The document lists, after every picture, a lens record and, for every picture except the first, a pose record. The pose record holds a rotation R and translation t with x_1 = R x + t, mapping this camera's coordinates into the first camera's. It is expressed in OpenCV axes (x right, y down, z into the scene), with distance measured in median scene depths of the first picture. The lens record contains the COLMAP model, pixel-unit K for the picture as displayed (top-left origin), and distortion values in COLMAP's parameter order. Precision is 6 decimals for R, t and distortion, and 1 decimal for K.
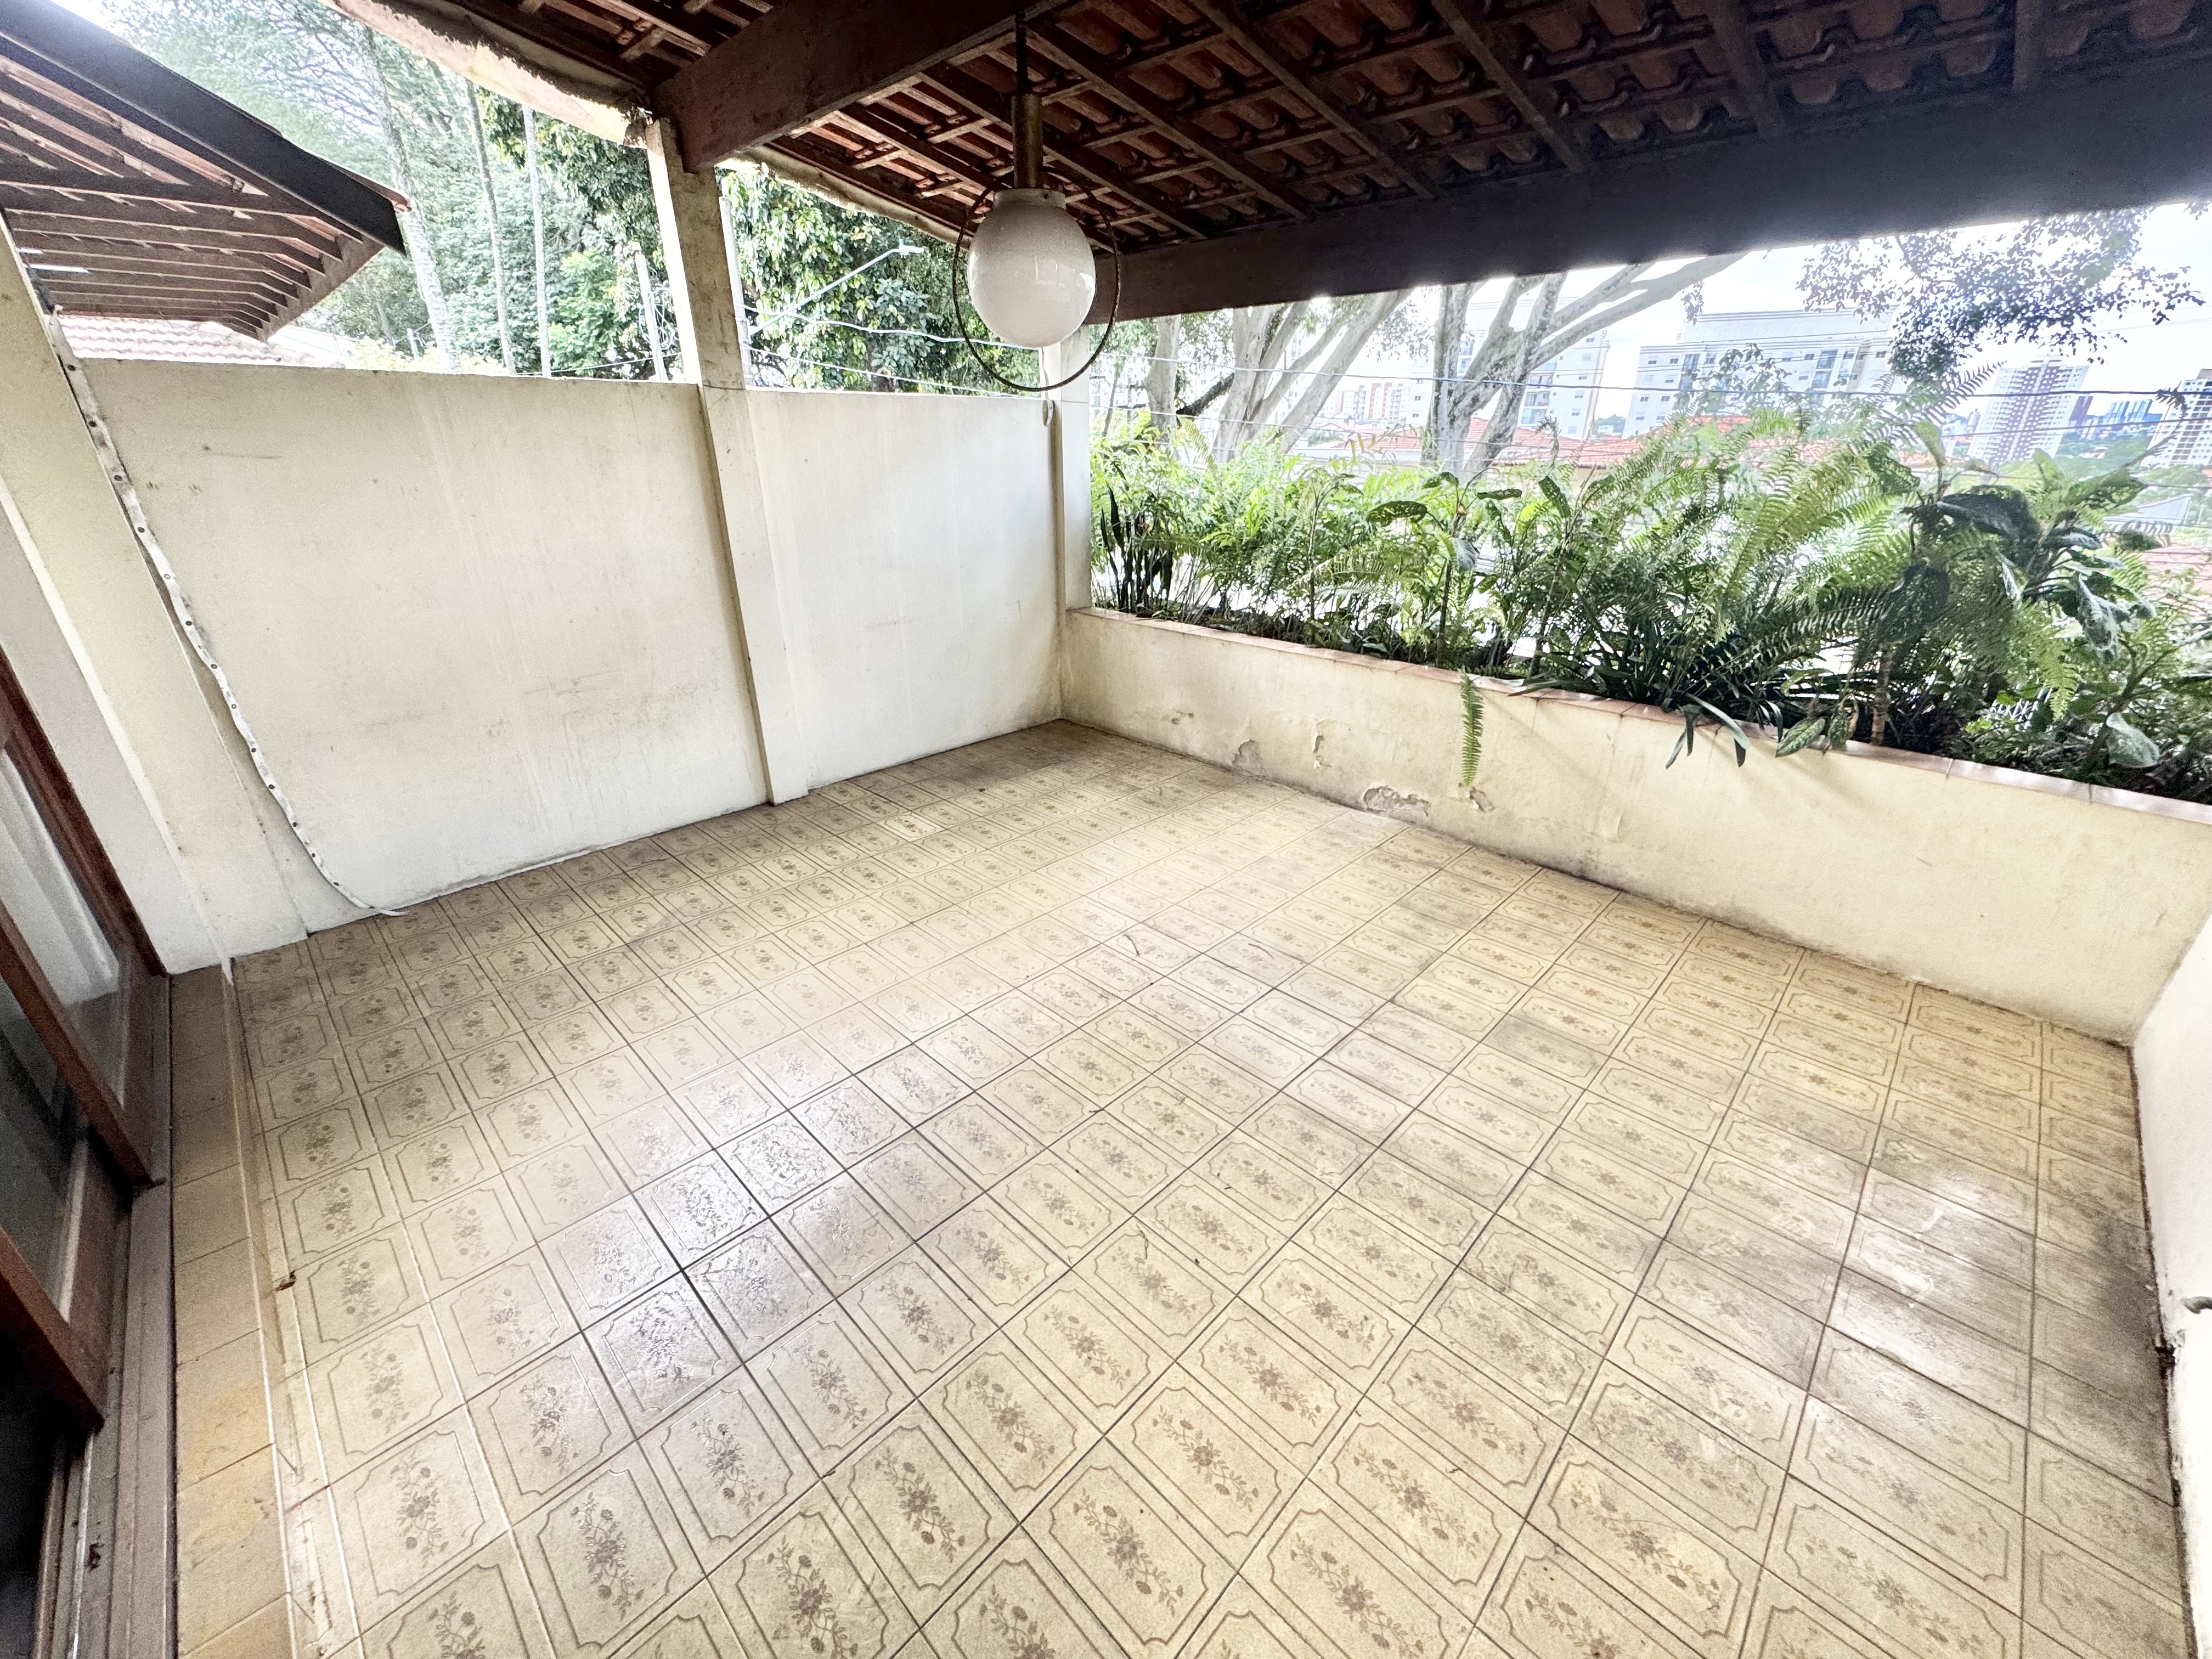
lens RADIAL K [[886.4, 0, 1104.6], [0, 886.4, 827.1], [0, 0, 1]] dist [-0.001111, 0.000274]
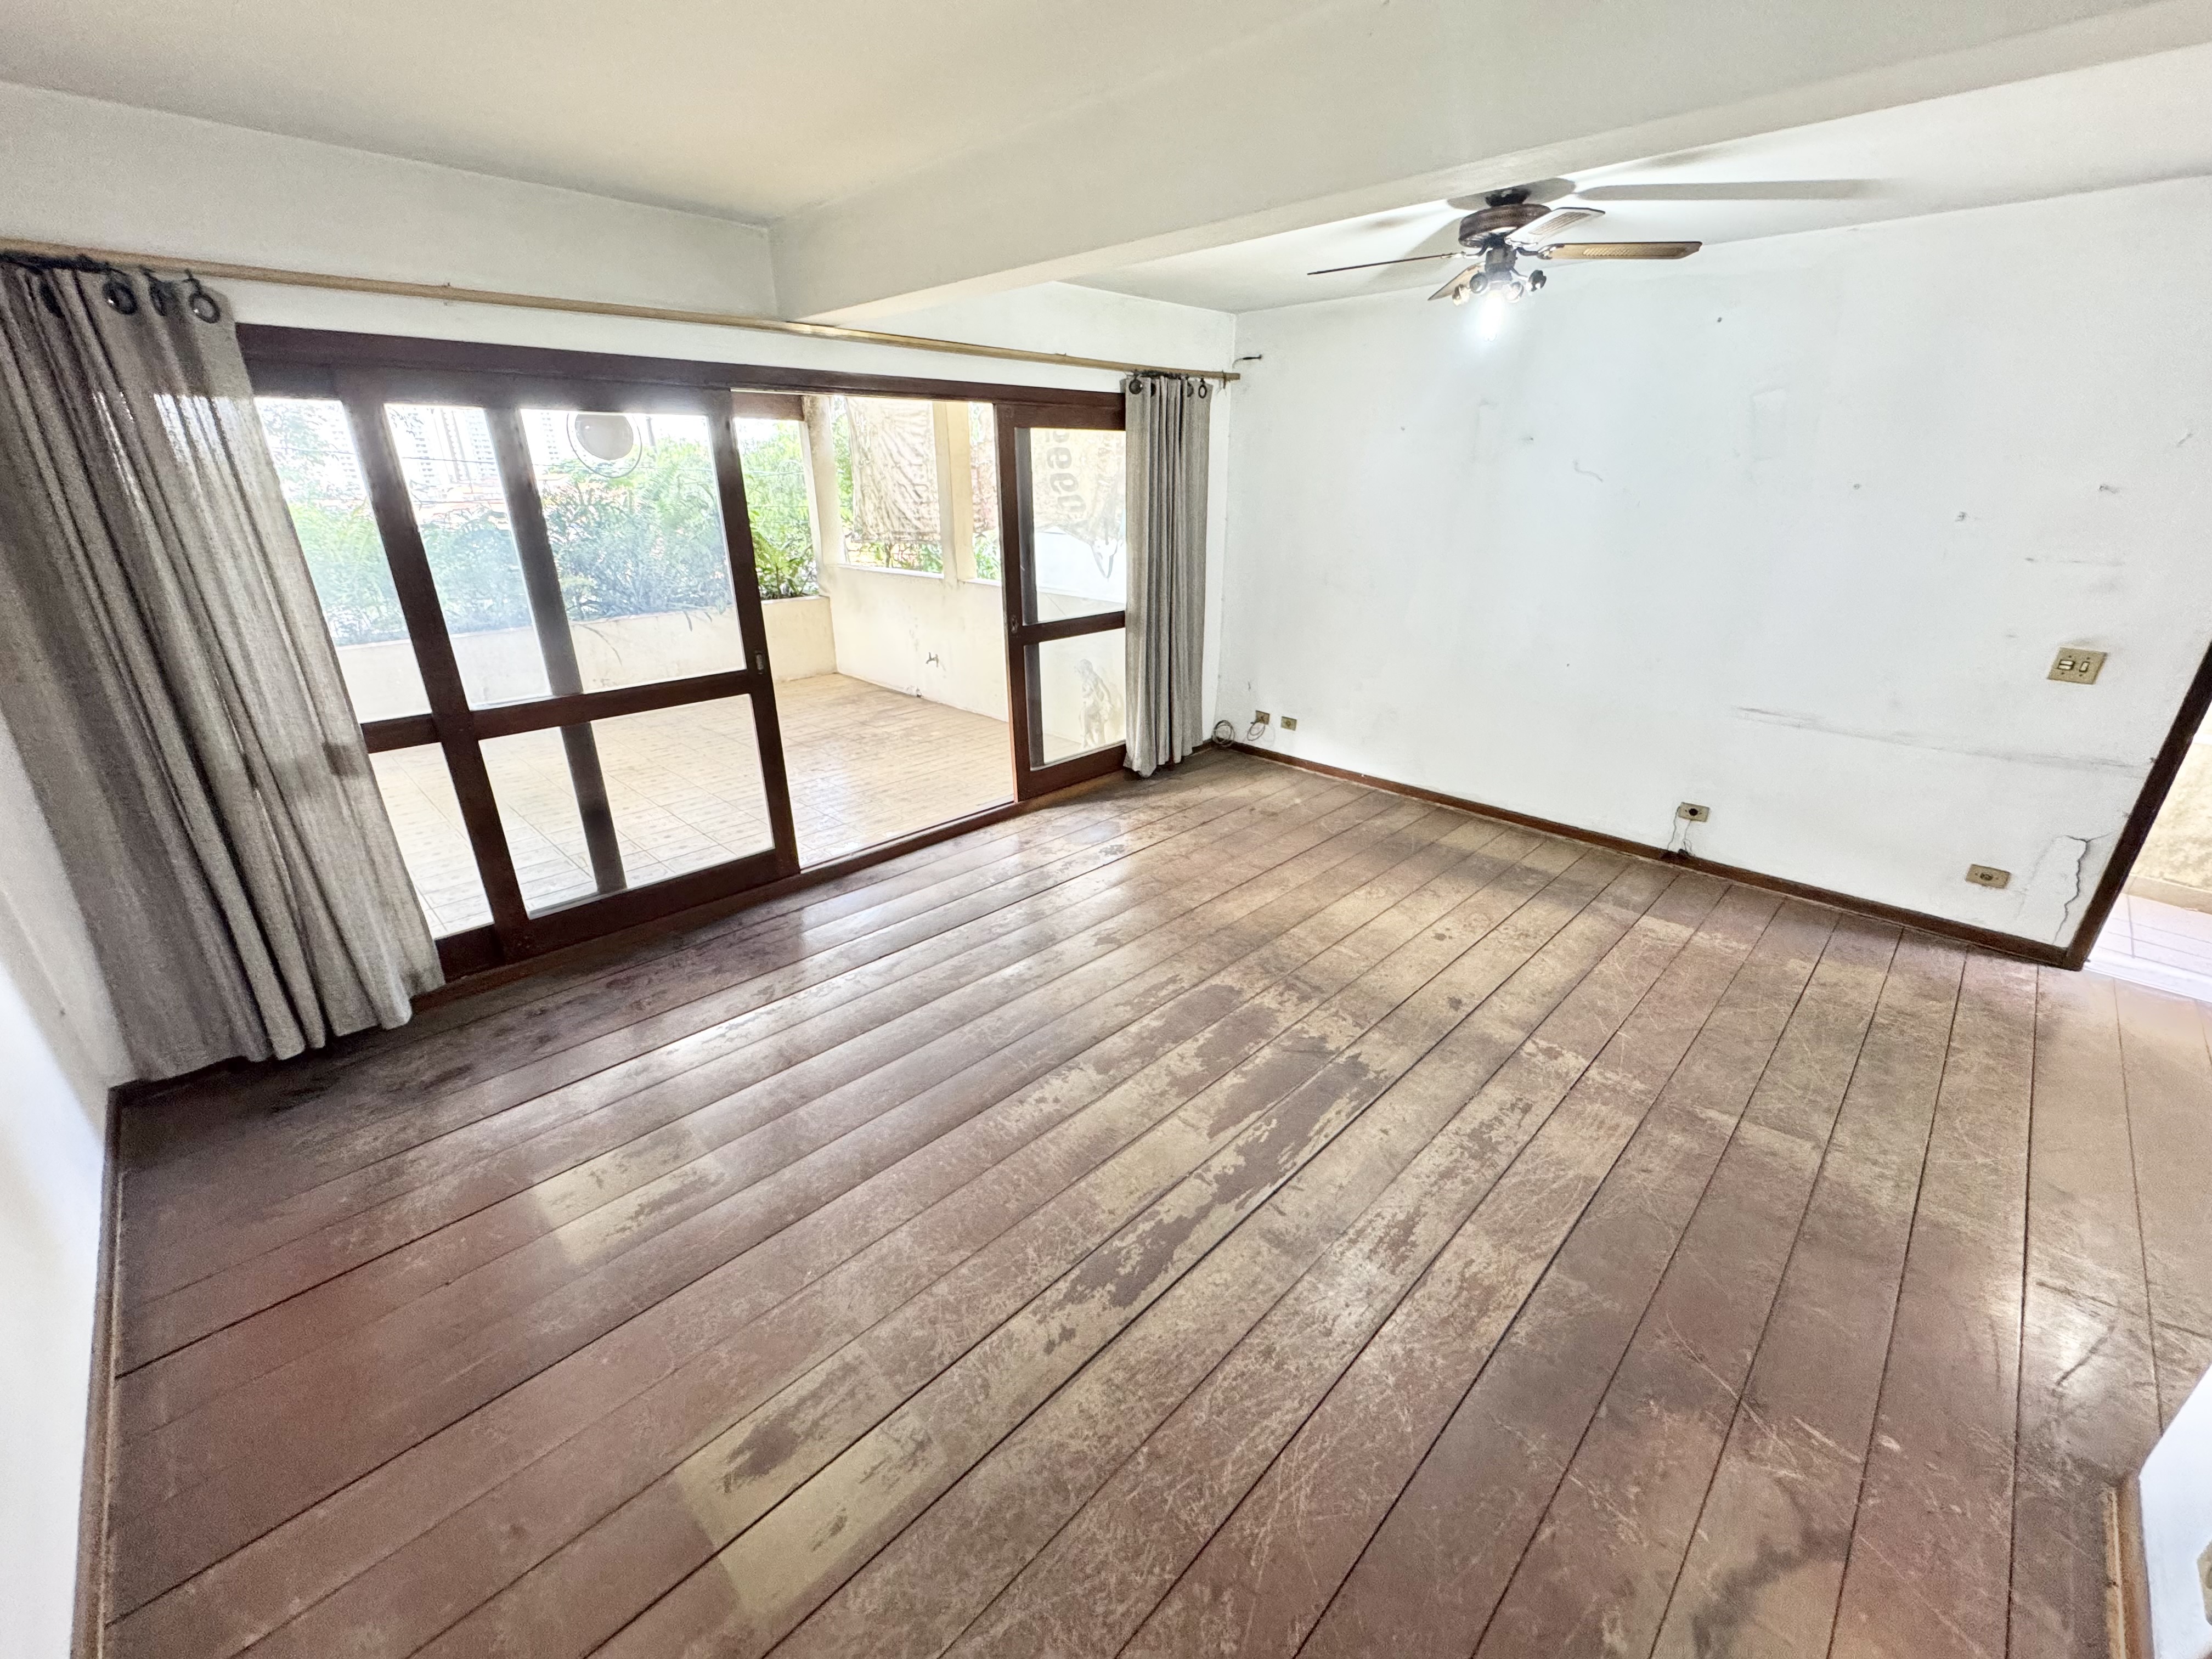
lens RADIAL K [[877.2, 0, 1106.0], [0, 877.2, 829.5], [0, 0, 1]] dist [-0.003070, 0.000243]
pose [[0.003546, -0.375772, 0.926705, -1.637484], [0.410312, 0.845655, 0.341337, 0.032161], [-0.911938, 0.379028, 0.157183, -0.140134]]
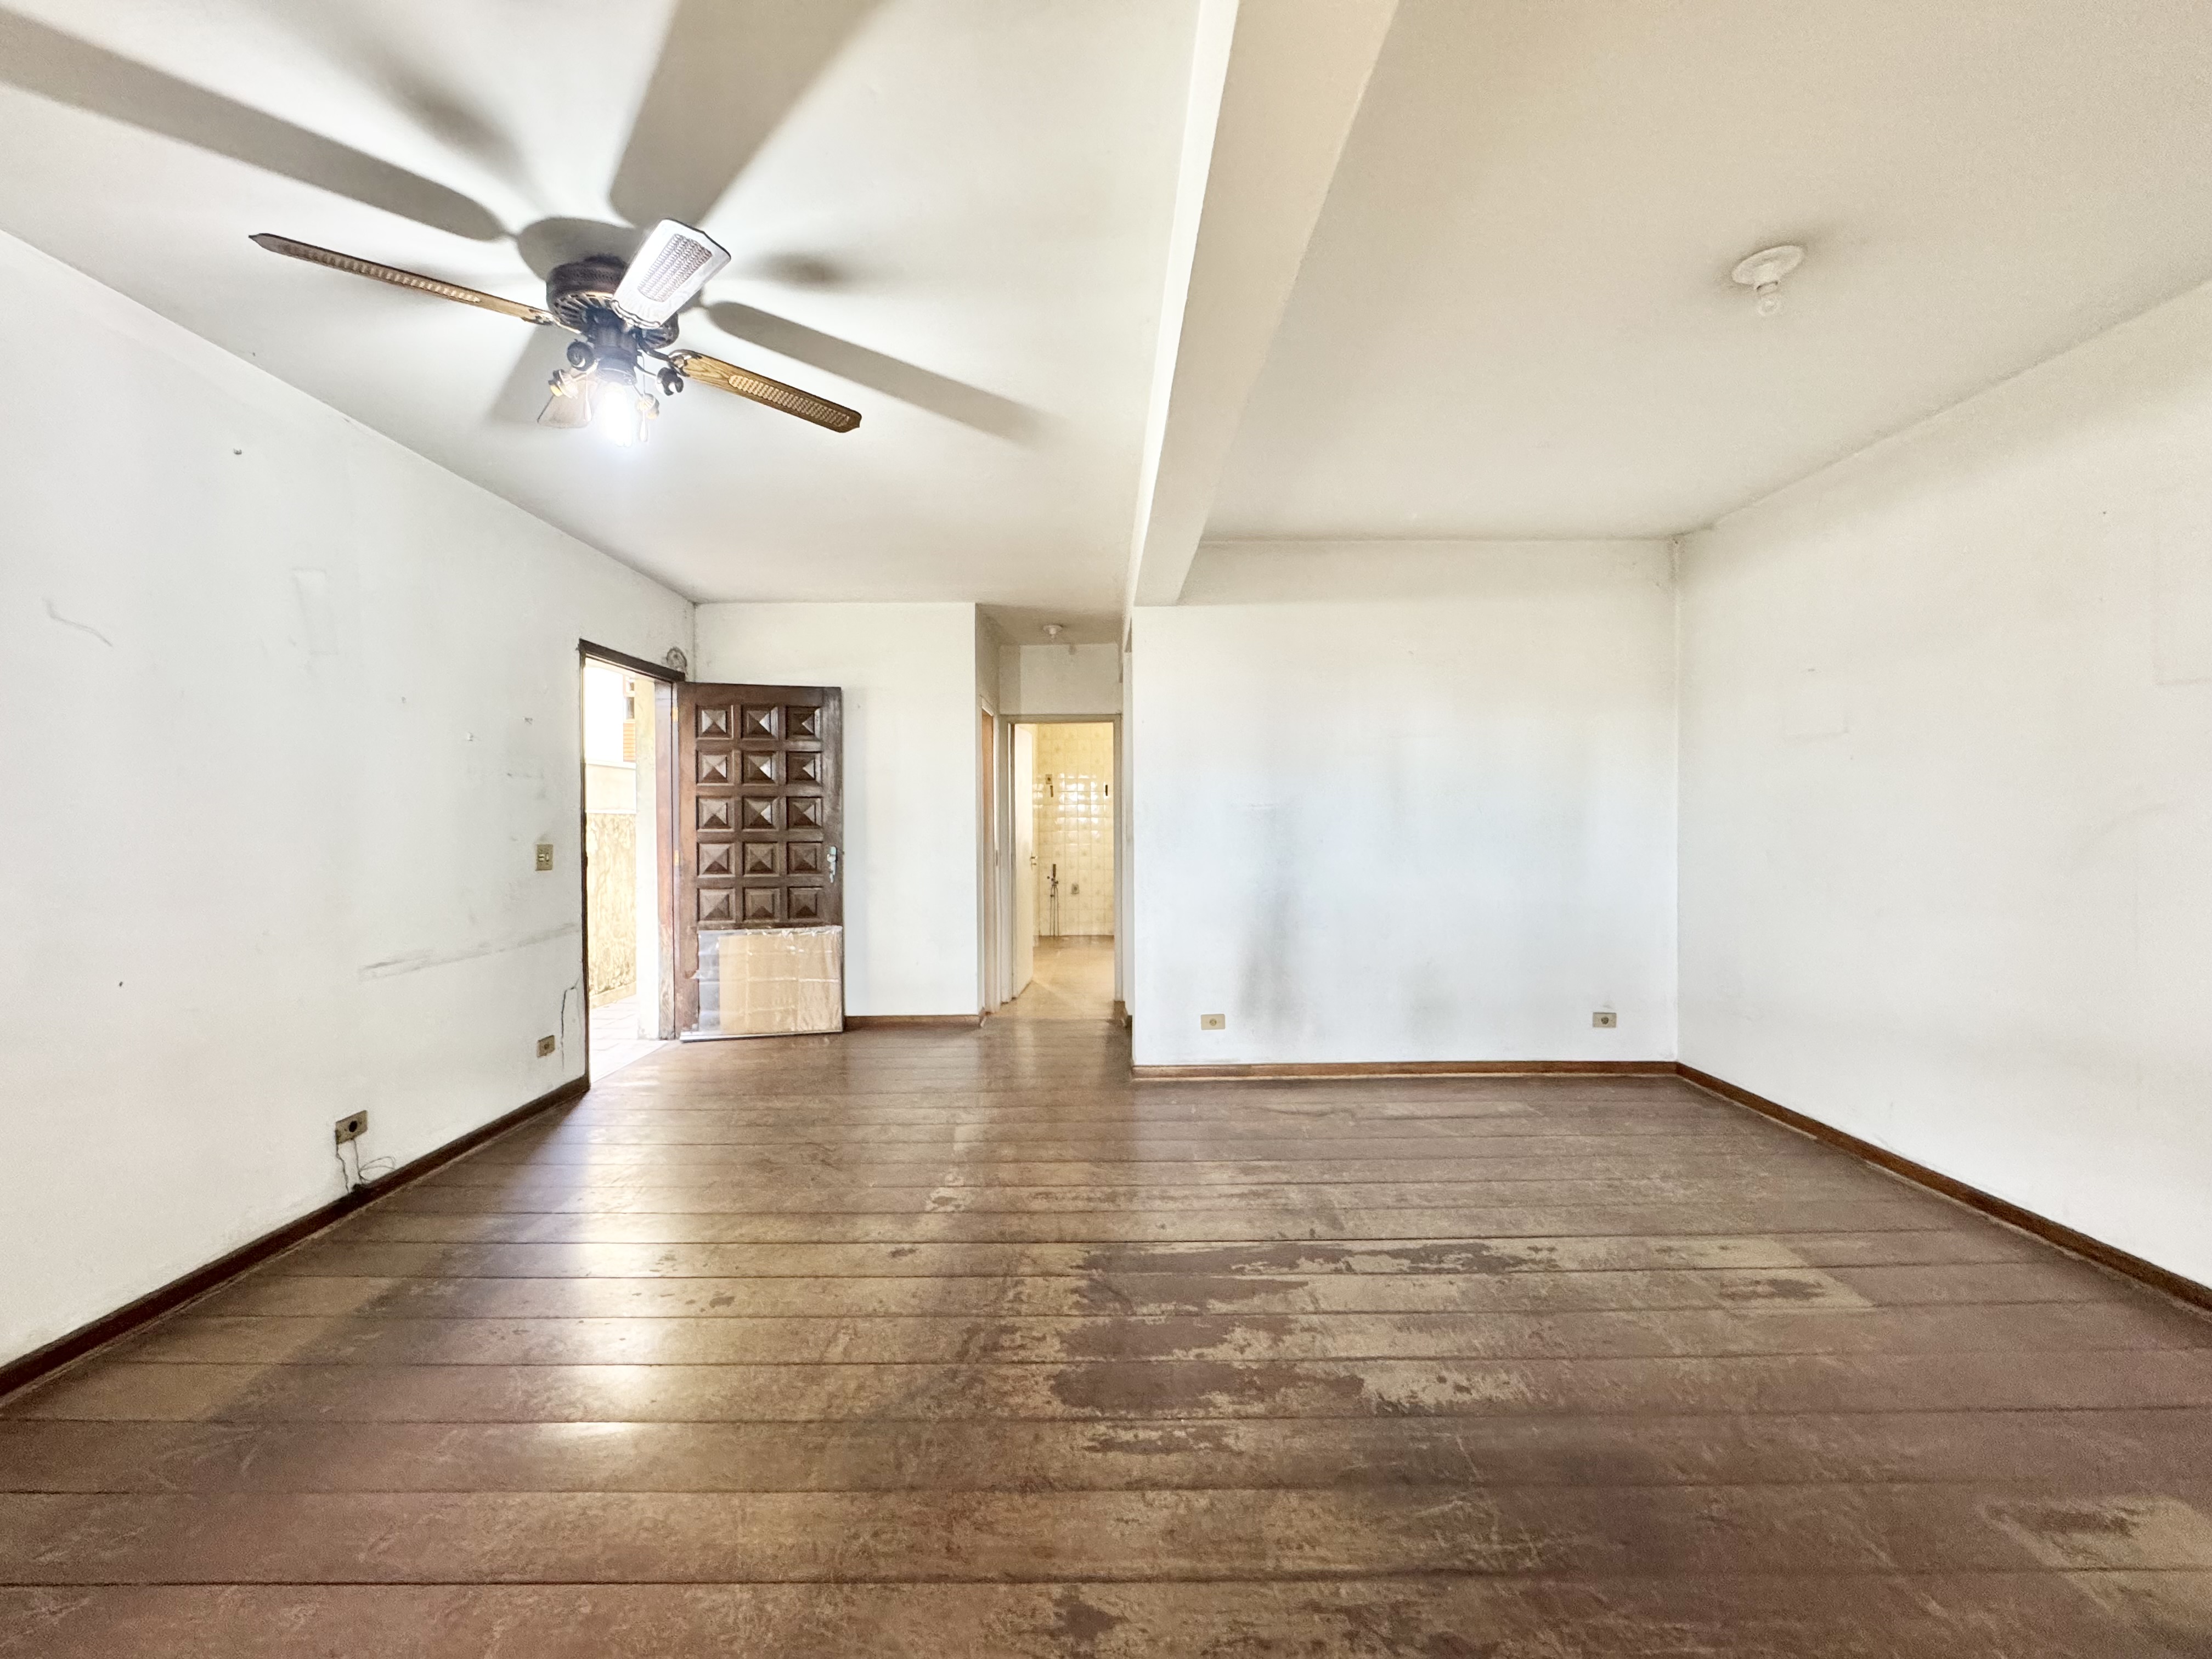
lens RADIAL K [[886.4, 0, 1104.6], [0, 886.4, 827.1], [0, 0, 1]] dist [-0.001111, 0.000274]
pose [[-0.706257, 0.016092, -0.707772, -0.396147], [-0.281198, 0.911120, 0.301311, 0.033049], [0.649714, 0.411828, -0.638960, 0.204422]]
